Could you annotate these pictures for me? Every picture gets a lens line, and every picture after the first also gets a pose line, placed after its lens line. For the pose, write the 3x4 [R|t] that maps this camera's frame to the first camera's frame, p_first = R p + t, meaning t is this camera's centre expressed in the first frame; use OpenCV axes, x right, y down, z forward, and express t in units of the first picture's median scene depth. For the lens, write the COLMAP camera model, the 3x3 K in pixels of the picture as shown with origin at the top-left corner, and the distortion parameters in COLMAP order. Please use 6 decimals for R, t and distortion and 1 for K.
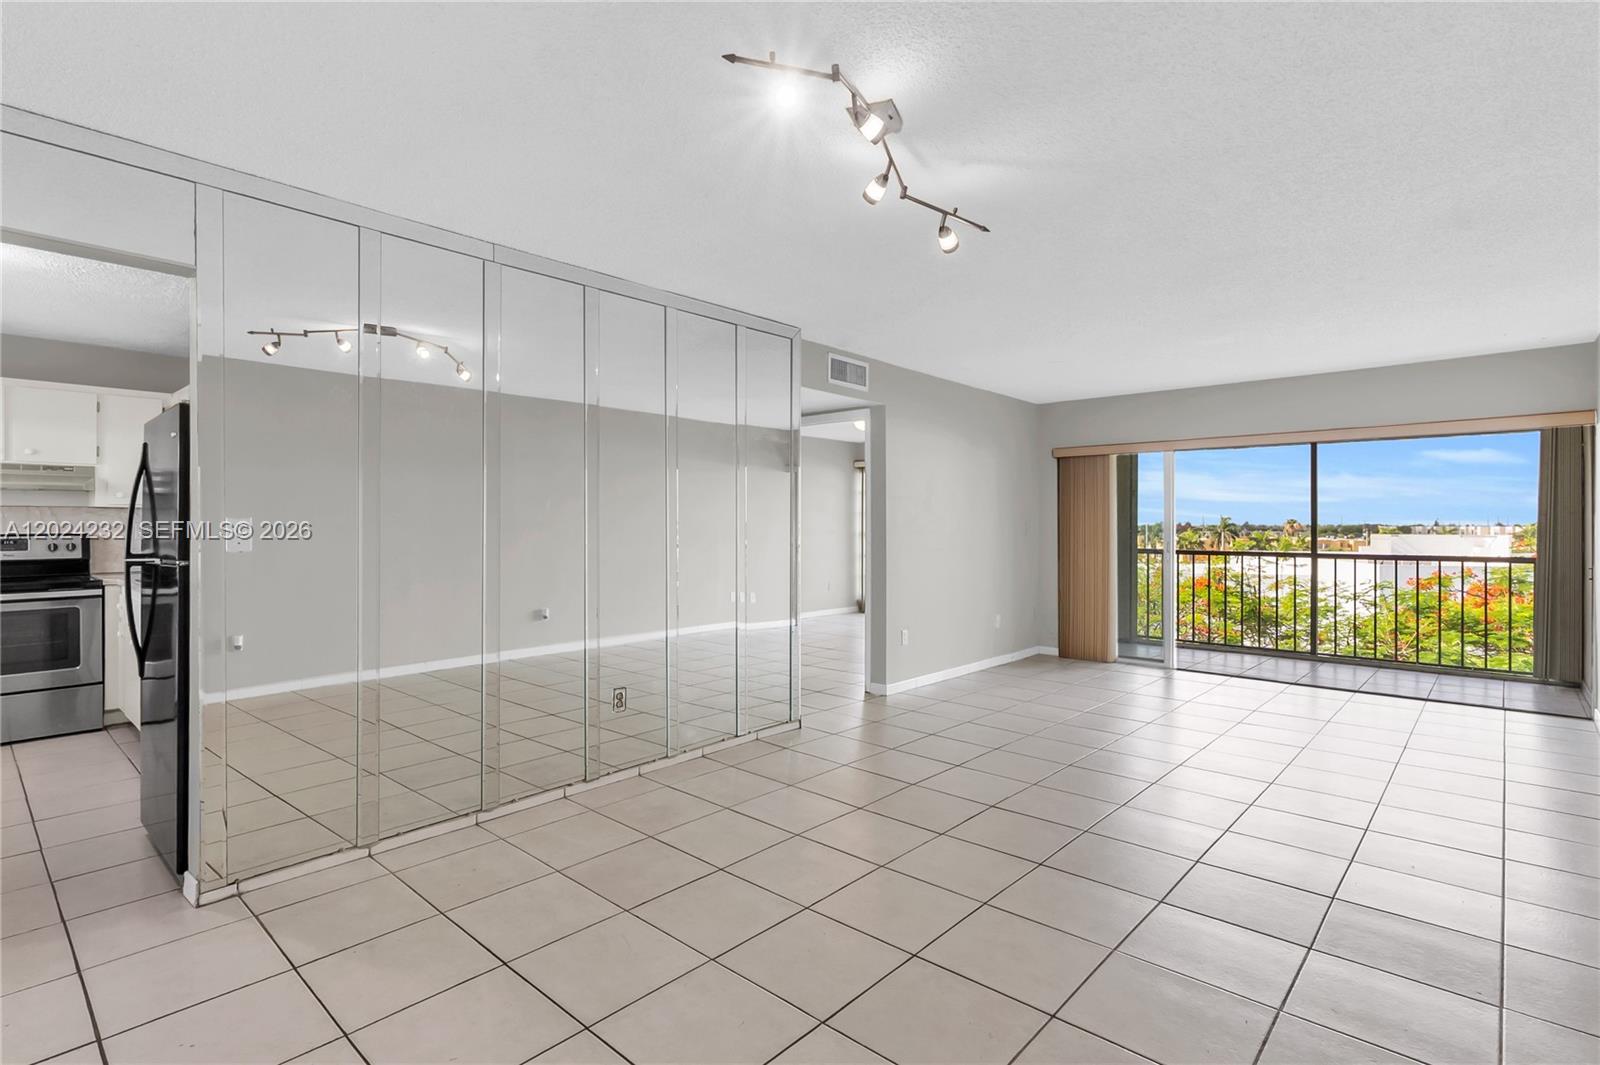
lens RADIAL K [[772.5, 0, 810.9], [0, 772.5, 532.5], [0, 0, 1]] dist [-0.004103, 0.000484]
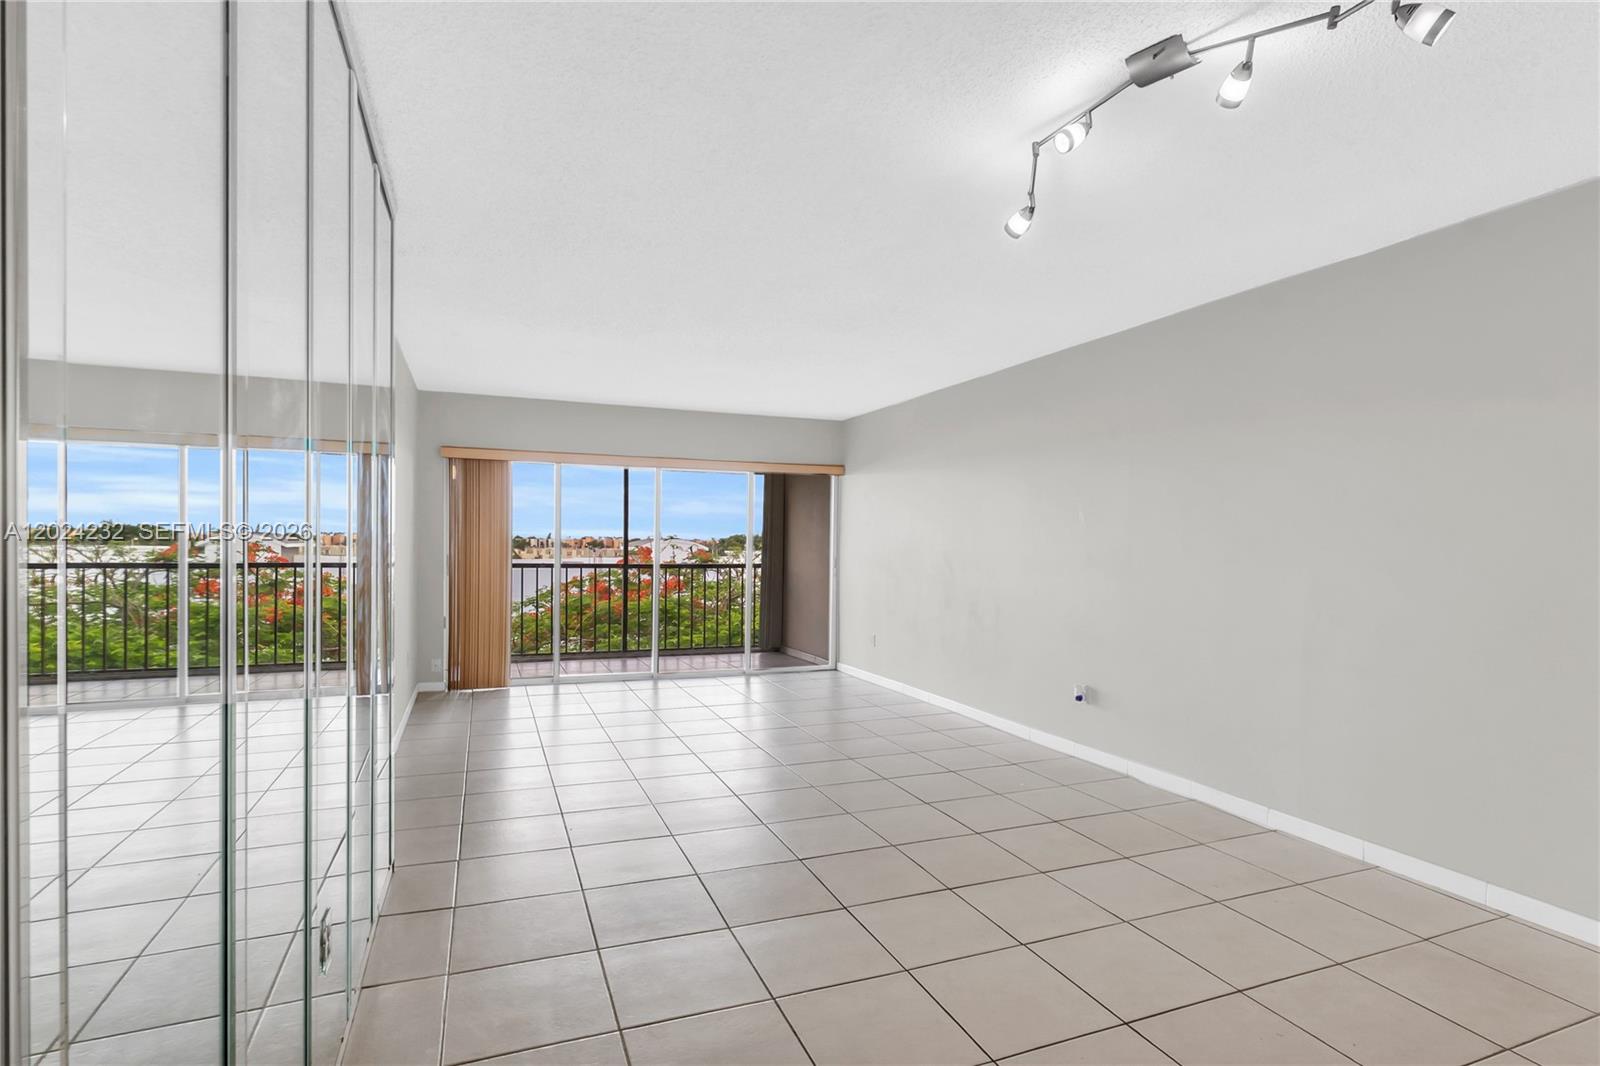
lens RADIAL K [[807.7, 0, 804.2], [0, 807.7, 539.9], [0, 0, 1]] dist [0.001695, 0.000009]
pose [[0.437373, 0.003860, 0.899272, -0.318083], [-0.001969, 0.999993, -0.003335, -0.005043], [-0.899278, -0.000313, 0.437378, 0.243588]]
